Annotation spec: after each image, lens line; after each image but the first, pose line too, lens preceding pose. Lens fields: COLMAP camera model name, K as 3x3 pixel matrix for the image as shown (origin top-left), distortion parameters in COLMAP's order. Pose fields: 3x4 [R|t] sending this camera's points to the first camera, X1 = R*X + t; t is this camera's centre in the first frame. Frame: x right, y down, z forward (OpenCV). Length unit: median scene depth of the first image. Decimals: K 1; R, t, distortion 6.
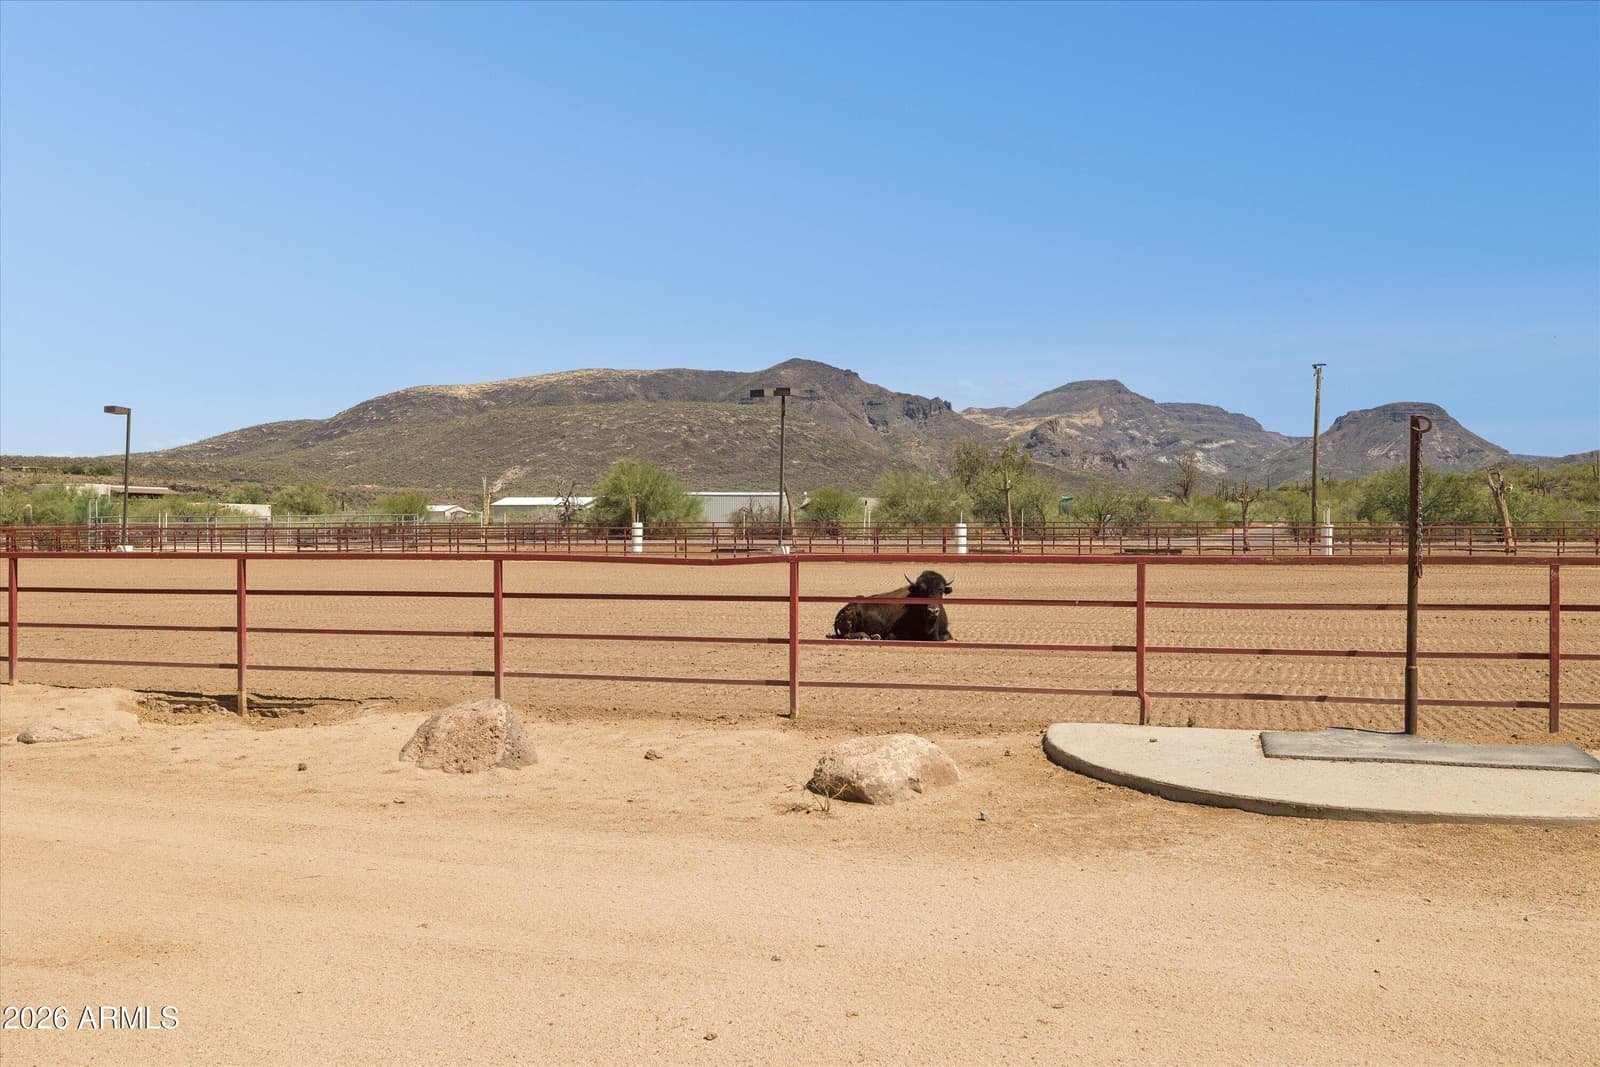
lens RADIAL K [[1569.3, 0, 798.2], [0, 1569.3, 536.0], [0, 0, 1]] dist [-0.007013, 0.000000]
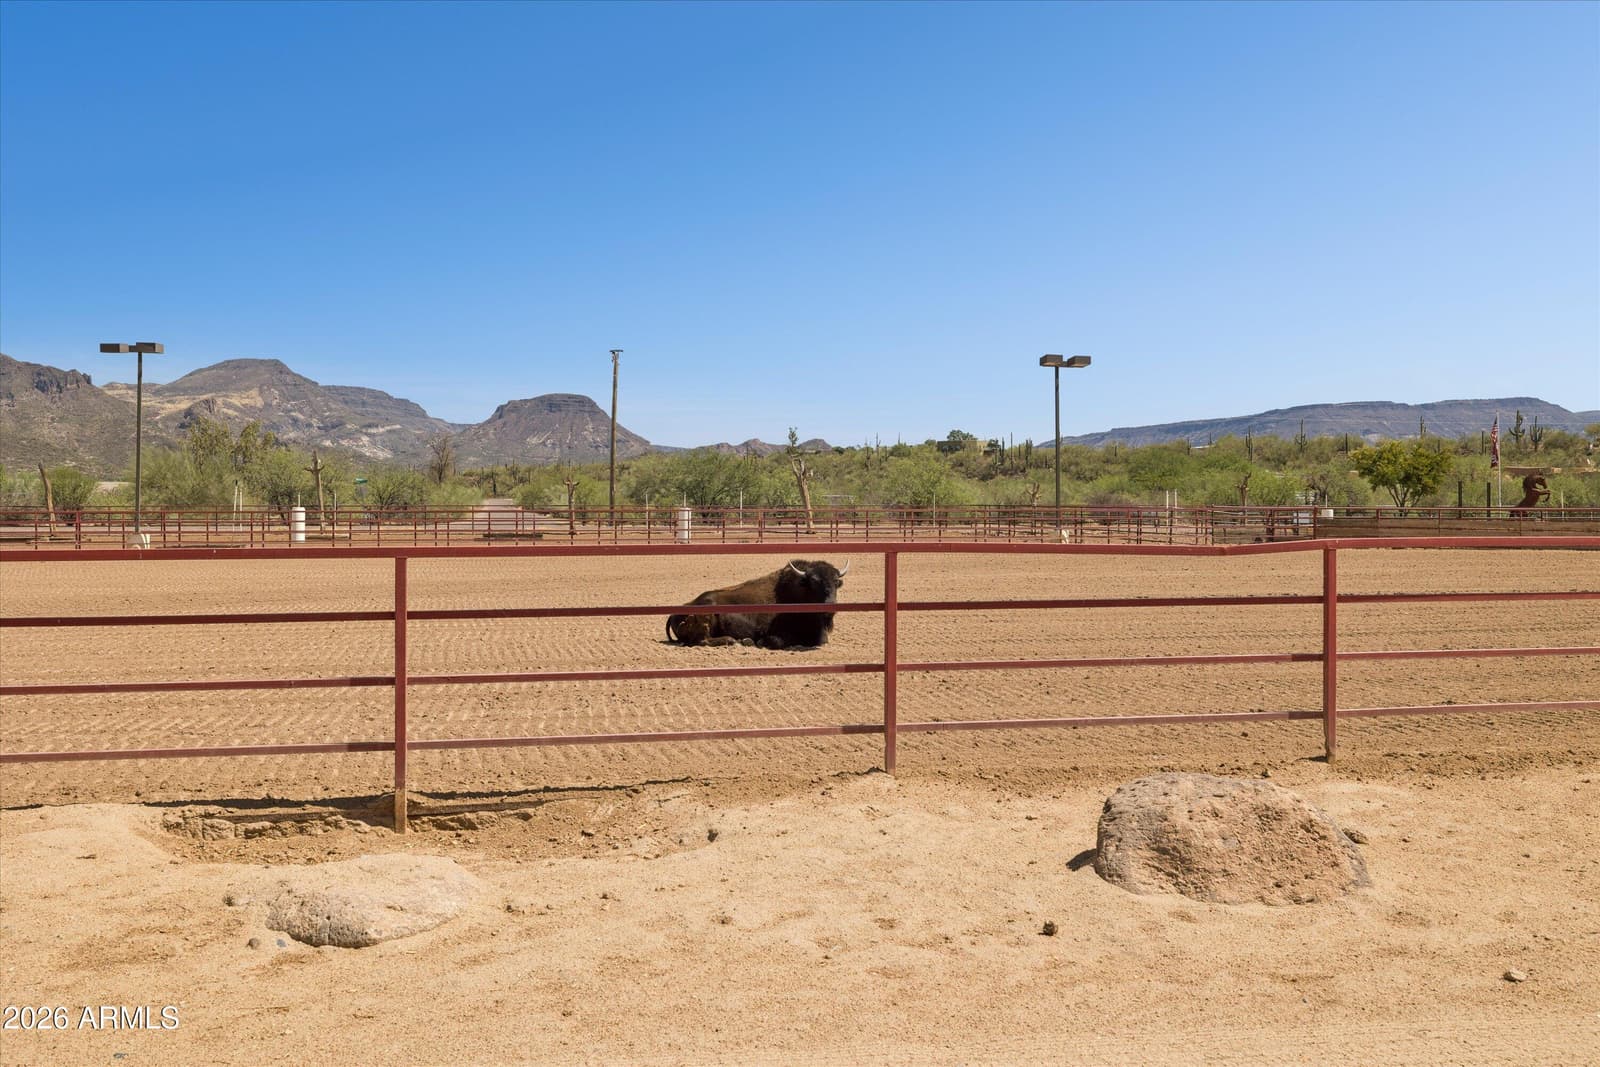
lens RADIAL K [[1569.3, 0, 798.7], [0, 1569.3, 526.3], [0, 0, 1]] dist [-0.007013, 0.000000]
pose [[0.863559, -0.005937, 0.504213, -0.268158], [0.004277, 0.999981, 0.004449, 0.000846], [-0.504230, -0.001685, 0.863568, 0.225594]]
